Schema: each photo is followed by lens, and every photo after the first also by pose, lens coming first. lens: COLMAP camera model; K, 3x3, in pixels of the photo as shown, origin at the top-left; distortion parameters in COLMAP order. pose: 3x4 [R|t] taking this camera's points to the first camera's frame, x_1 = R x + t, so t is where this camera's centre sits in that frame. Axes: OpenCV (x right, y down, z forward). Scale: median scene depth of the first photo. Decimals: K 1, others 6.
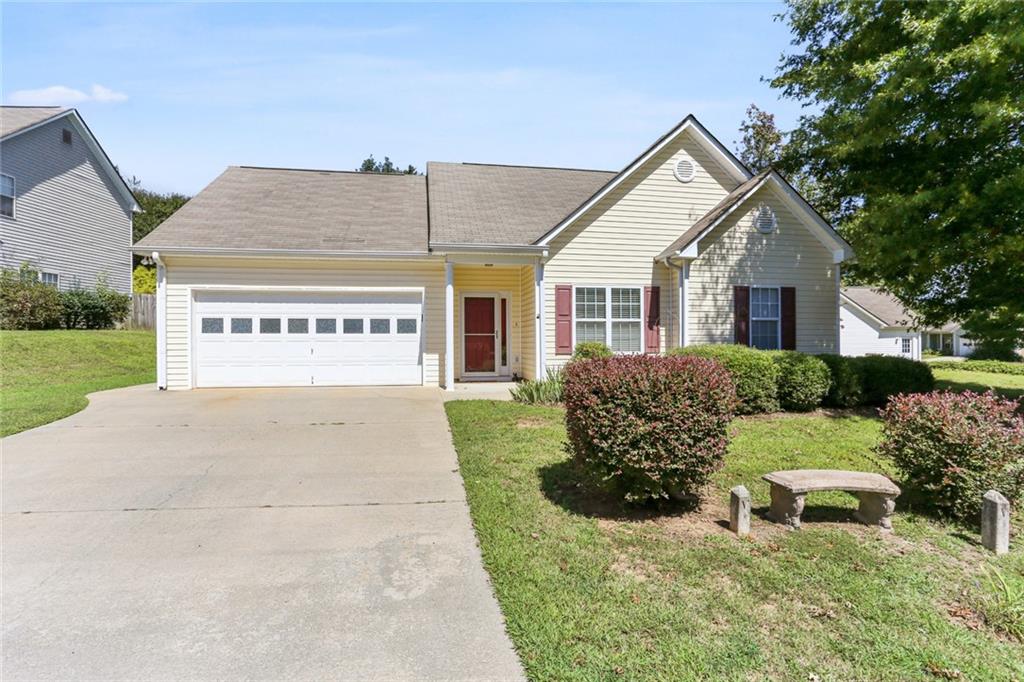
lens RADIAL K [[515.0, 0, 509.5], [0, 515.0, 335.5], [0, 0, 1]] dist [-0.088027, 0.051575]
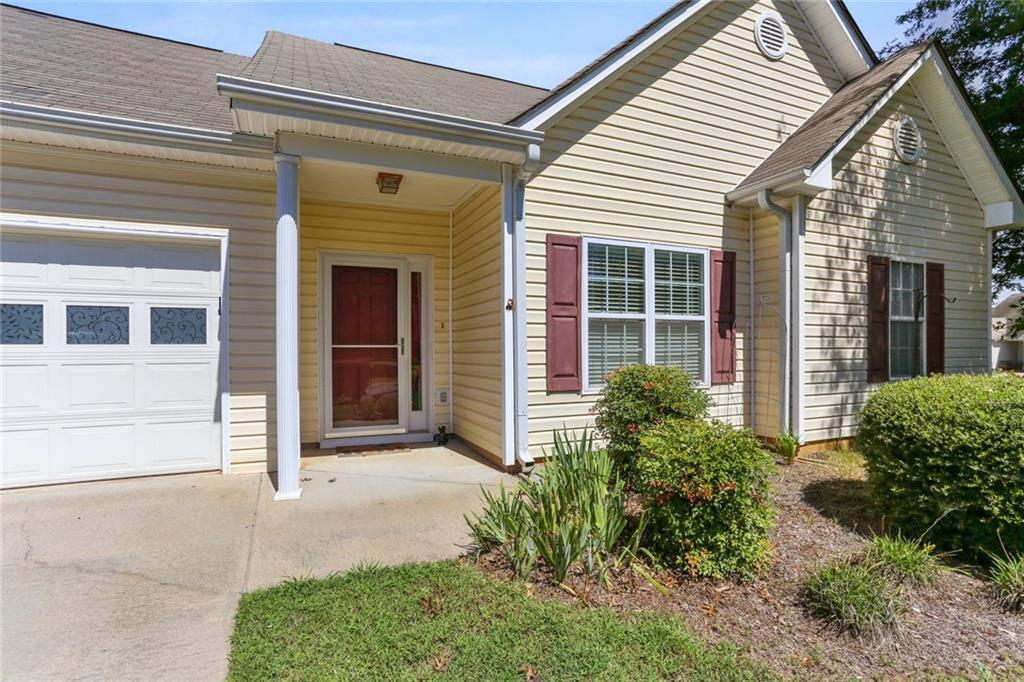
lens RADIAL K [[509.4, 0, 512.0], [0, 509.4, 341.0], [0, 0, 1]] dist [-0.029470, 0.000187]
pose [[0.972015, 0.003573, 0.234894, -0.040695], [-0.002415, 0.999983, -0.005215, -0.004782], [-0.234908, 0.004502, 0.972007, 0.573529]]
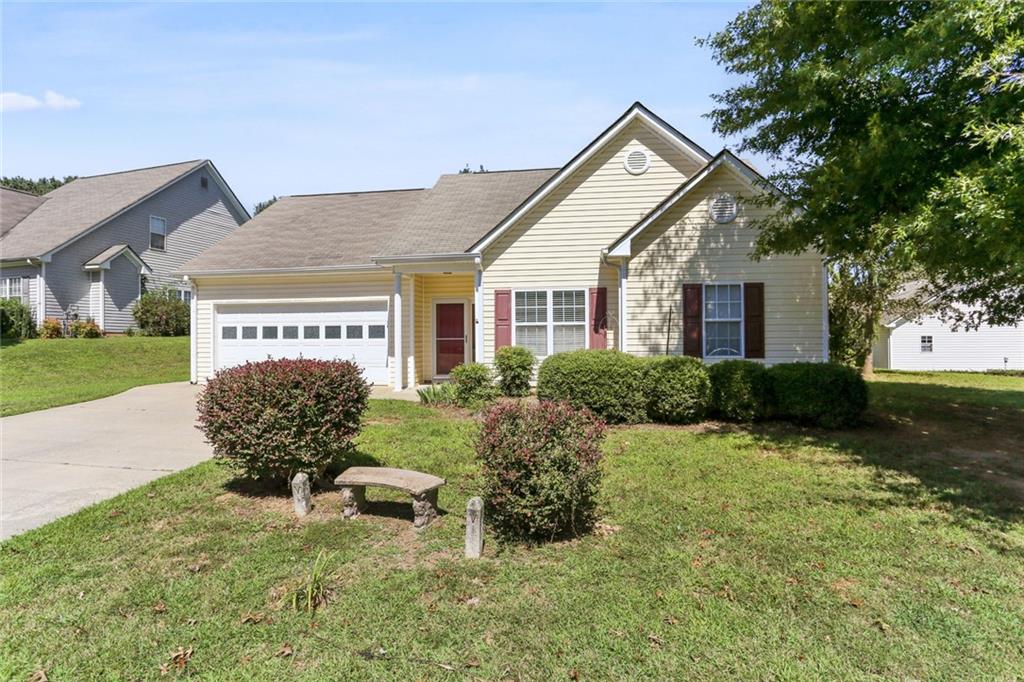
lens RADIAL K [[533.1, 0, 512.0], [0, 533.1, 341.0], [0, 0, 1]] dist [-0.079660, 0.000288]
pose [[0.950517, -0.003919, -0.310648, 0.441004], [0.005261, 0.999980, 0.003481, -0.000745], [0.310628, -0.004944, 0.950519, 0.007613]]
